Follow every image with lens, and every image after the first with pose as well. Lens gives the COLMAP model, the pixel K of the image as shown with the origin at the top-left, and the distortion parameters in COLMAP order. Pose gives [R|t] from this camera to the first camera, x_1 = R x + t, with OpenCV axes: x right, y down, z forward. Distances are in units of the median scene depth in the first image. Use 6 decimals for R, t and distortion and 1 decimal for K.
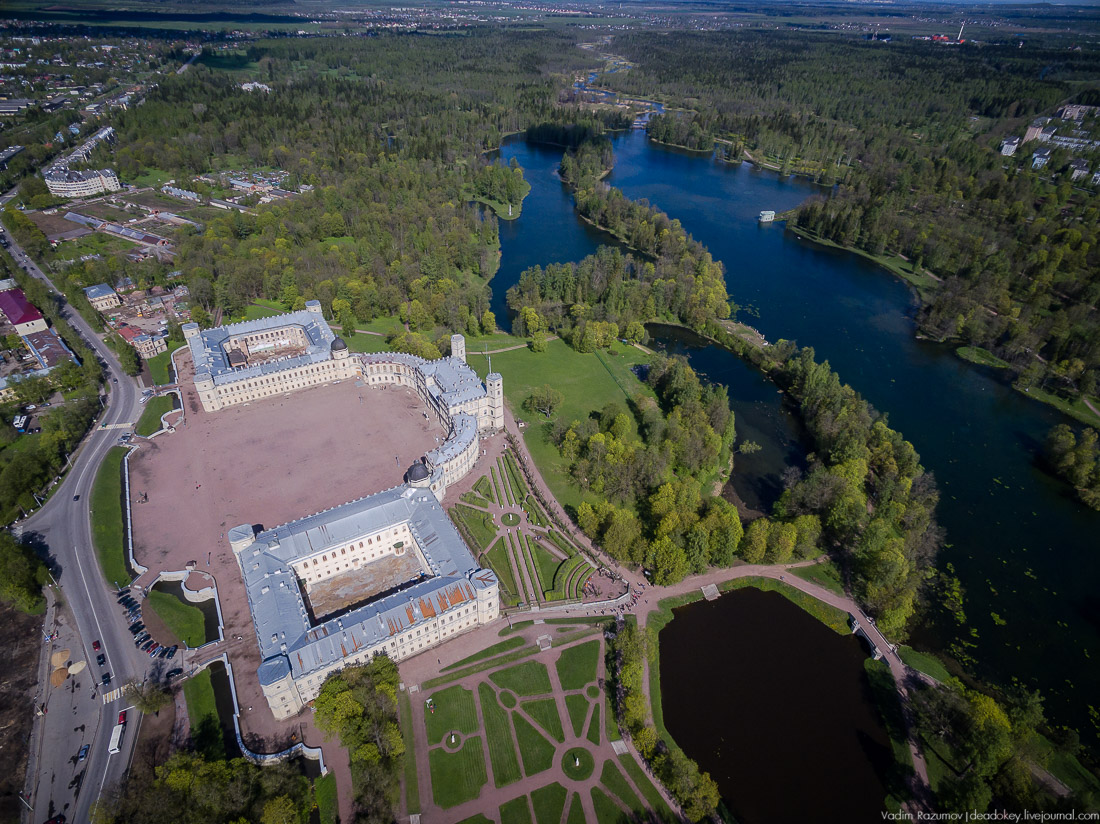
lens RADIAL K [[613.5, 0, 550.9], [0, 613.5, 414.5], [0, 0, 1]] dist [0.013178, 0.002093]
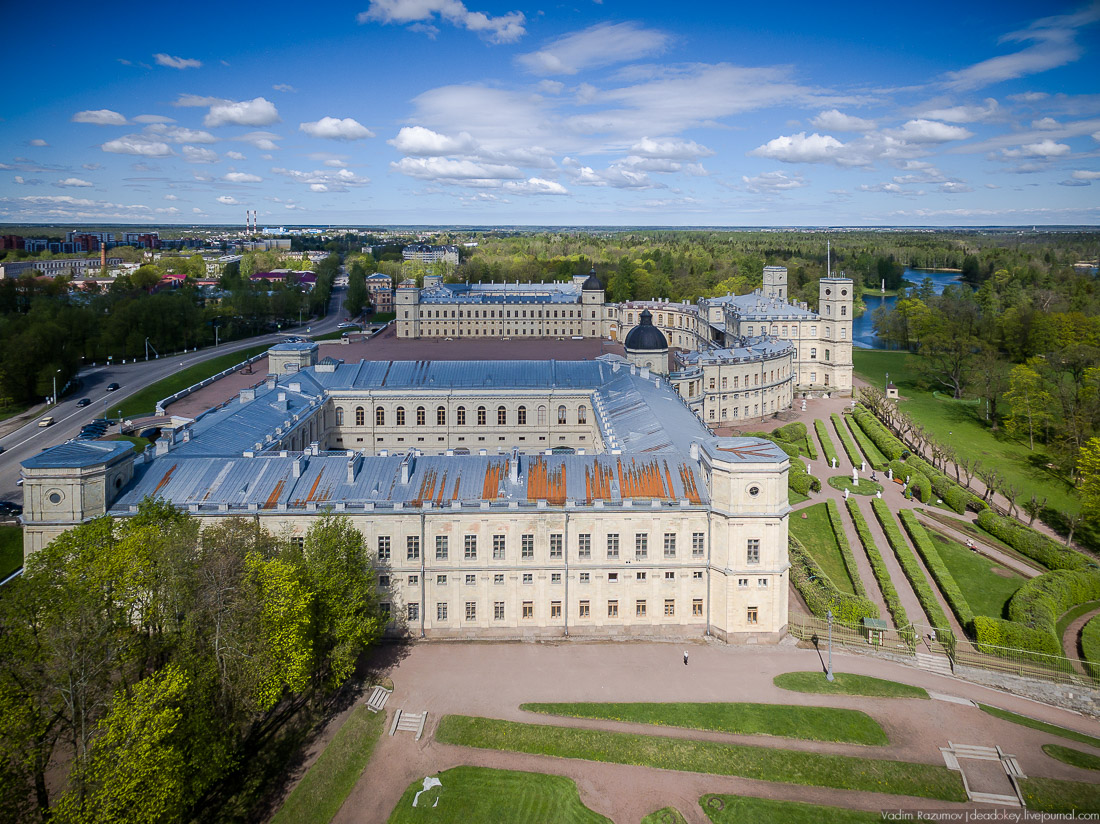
lens RADIAL K [[613.9, 0, 591.8], [0, 613.9, 431.7], [0, 0, 1]] dist [0.008365, 0.002471]
pose [[0.869863, -0.023637, -0.492727, -0.021273], [-0.252692, 0.836495, -0.486232, 0.415814], [0.423657, 0.547464, 0.721664, 0.717413]]
